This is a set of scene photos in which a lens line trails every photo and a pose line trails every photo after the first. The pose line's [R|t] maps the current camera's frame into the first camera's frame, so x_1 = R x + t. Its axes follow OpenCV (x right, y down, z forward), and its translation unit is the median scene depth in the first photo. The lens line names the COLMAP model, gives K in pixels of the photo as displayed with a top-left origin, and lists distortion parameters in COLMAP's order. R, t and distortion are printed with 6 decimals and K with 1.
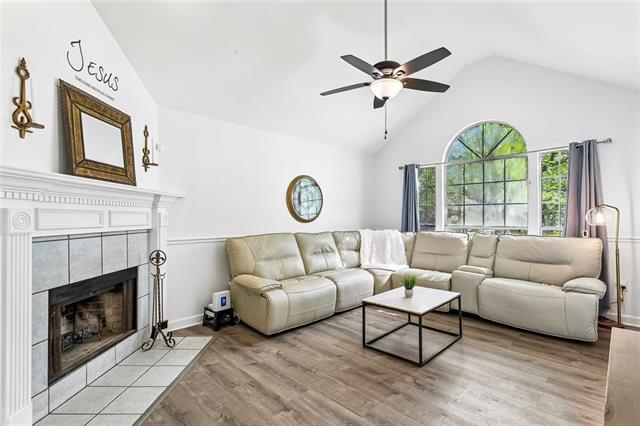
lens RADIAL K [[306.6, 0, 314.5], [0, 306.6, 214.6], [0, 0, 1]] dist [0.004965, -0.000286]
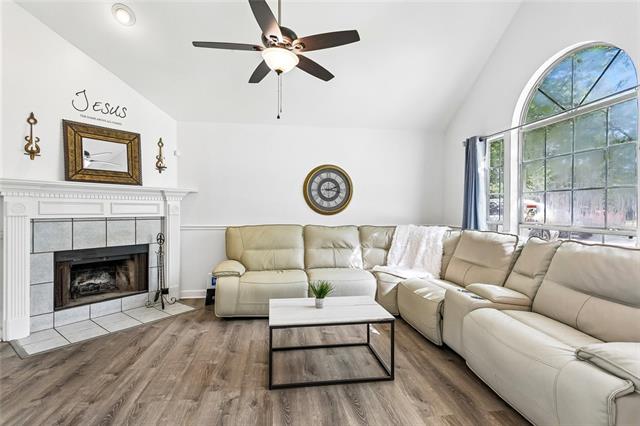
lens RADIAL K [[306.6, 0, 317.2], [0, 306.6, 210.6], [0, 0, 1]] dist [0.004965, -0.000286]
pose [[0.799926, 0.009285, -0.600027, 0.835138], [-0.003107, 0.999931, 0.011330, 0.003822], [0.600091, -0.007198, 0.799899, 0.370952]]
